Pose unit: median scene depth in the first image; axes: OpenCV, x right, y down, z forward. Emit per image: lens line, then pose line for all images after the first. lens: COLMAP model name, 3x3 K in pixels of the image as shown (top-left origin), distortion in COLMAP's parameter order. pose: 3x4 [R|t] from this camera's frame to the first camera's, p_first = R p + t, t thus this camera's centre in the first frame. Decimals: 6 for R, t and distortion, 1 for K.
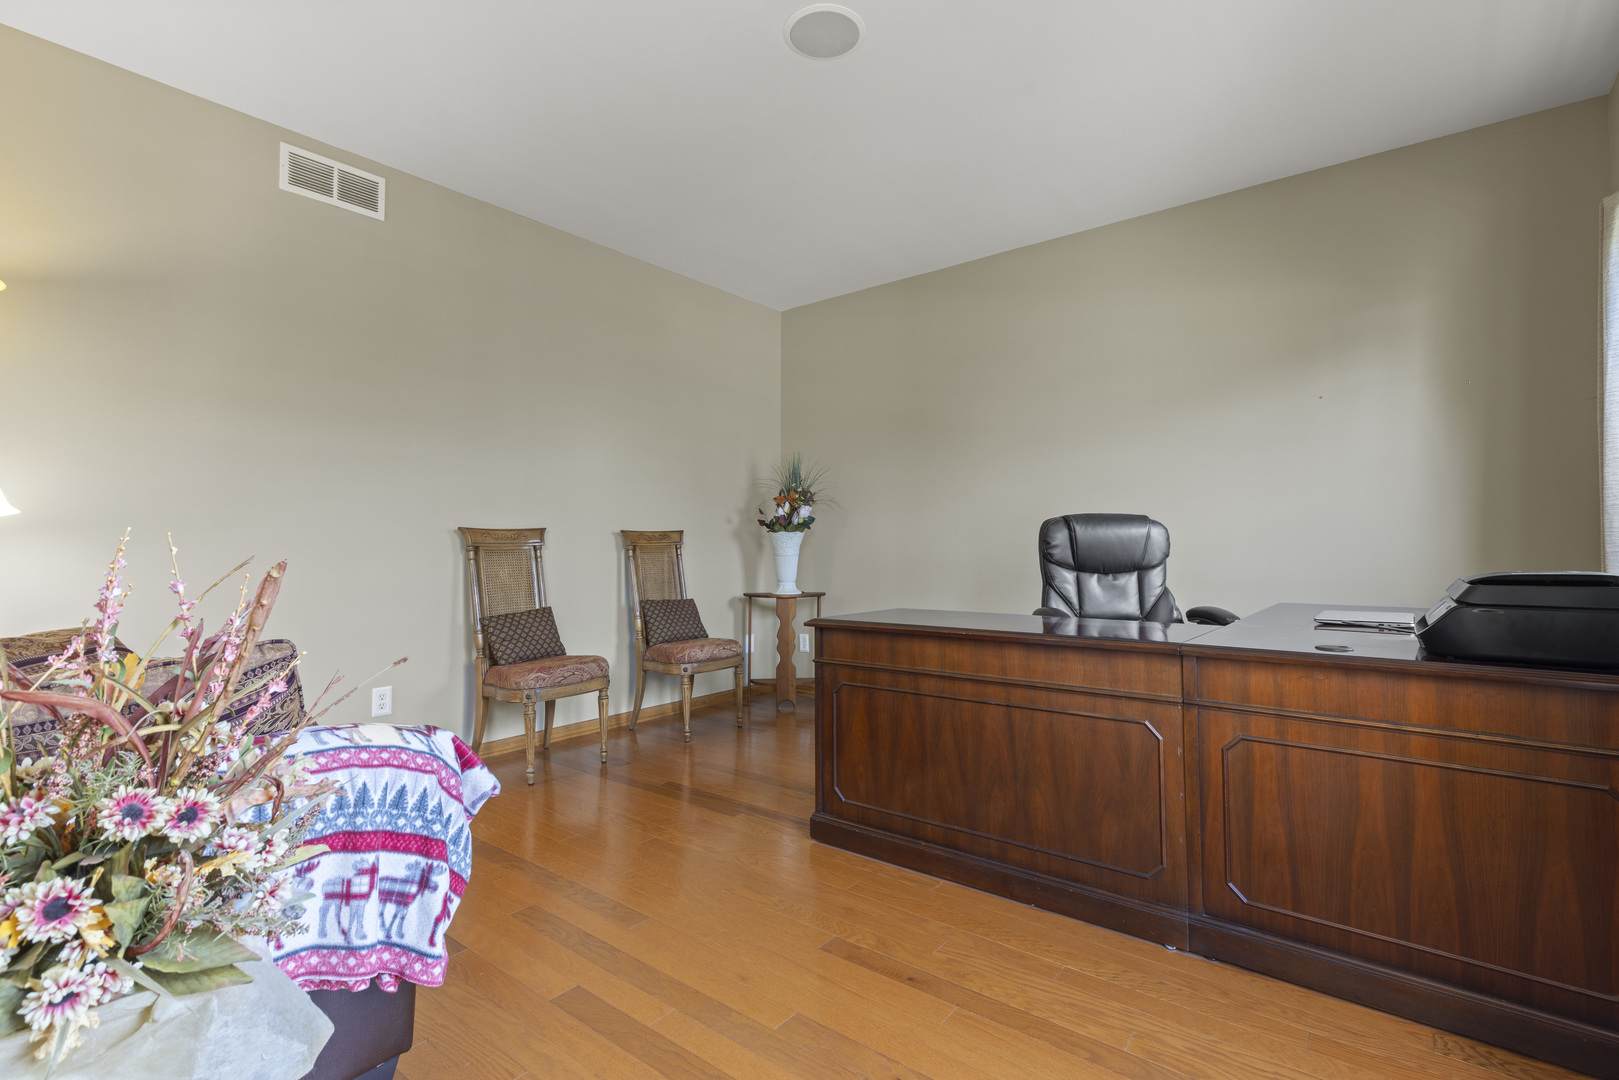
lens RADIAL K [[761.1, 0, 809.5], [0, 761.1, 540.0], [0, 0, 1]] dist [0.015609, -0.000401]
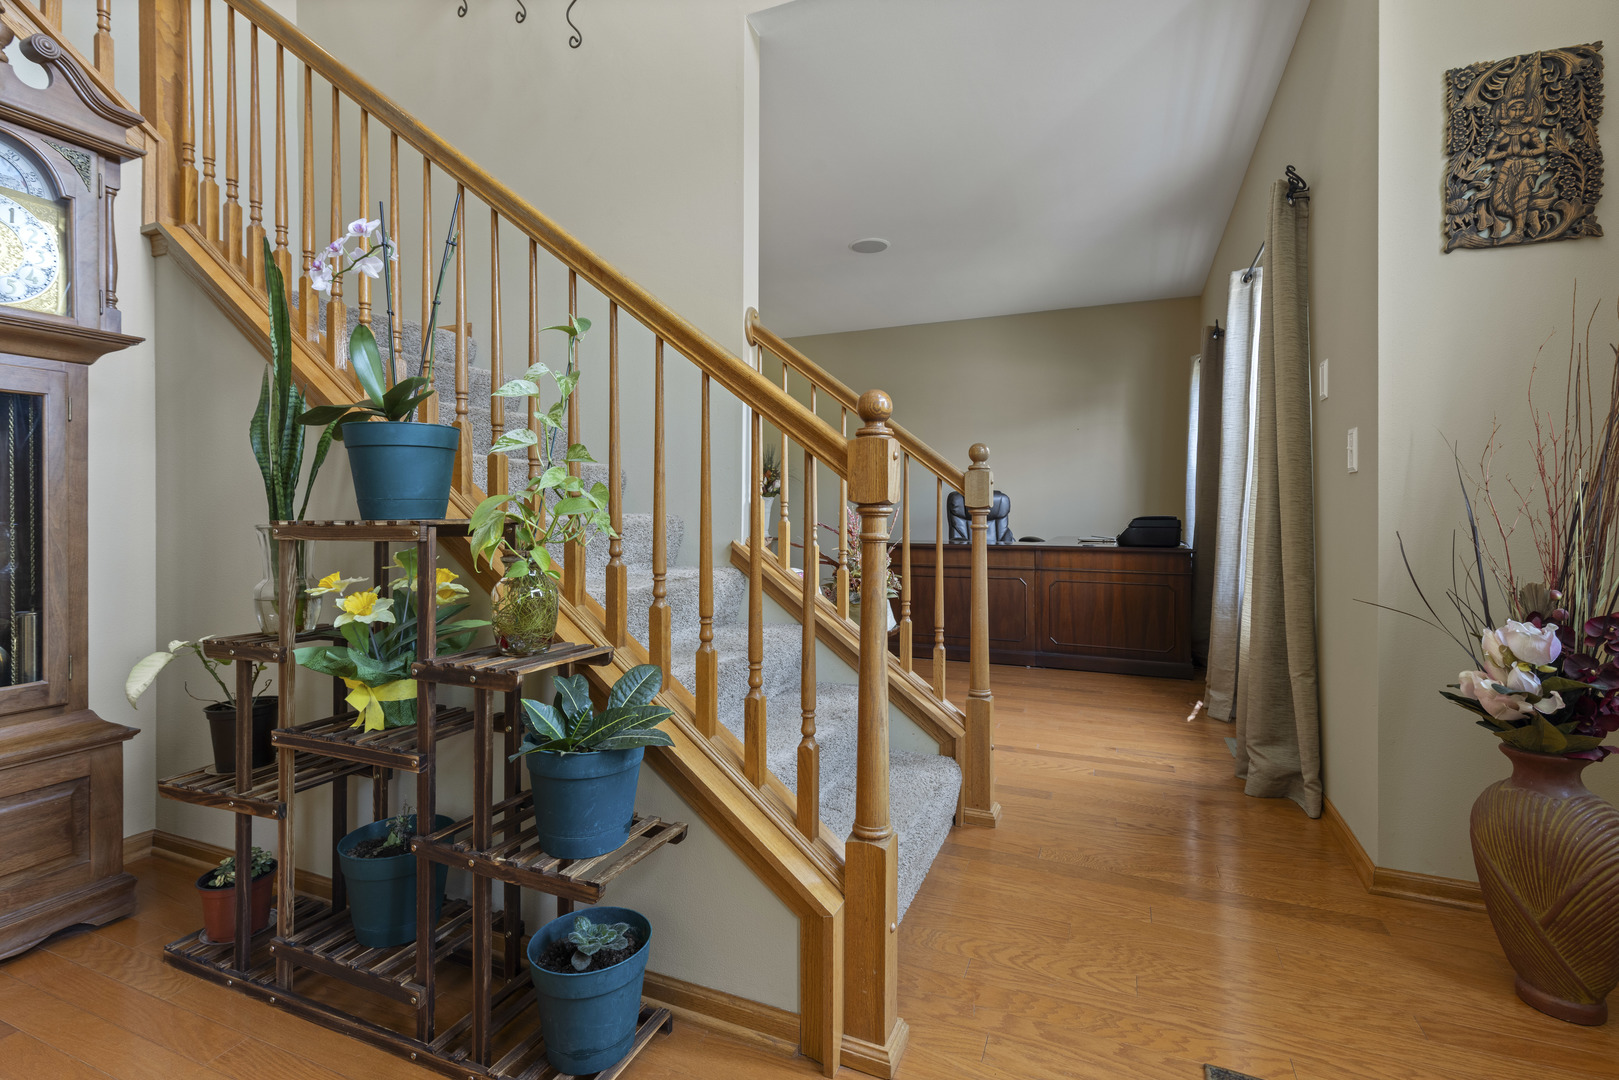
lens RADIAL K [[720.9, 0, 809.5], [0, 720.9, 540.0], [0, 0, 1]] dist [0.002404, -0.000096]
pose [[0.966603, -0.007619, 0.256166, -0.823939], [-0.005112, 0.998786, 0.048997, 0.009323], [-0.256228, -0.048670, 0.965390, -1.072121]]
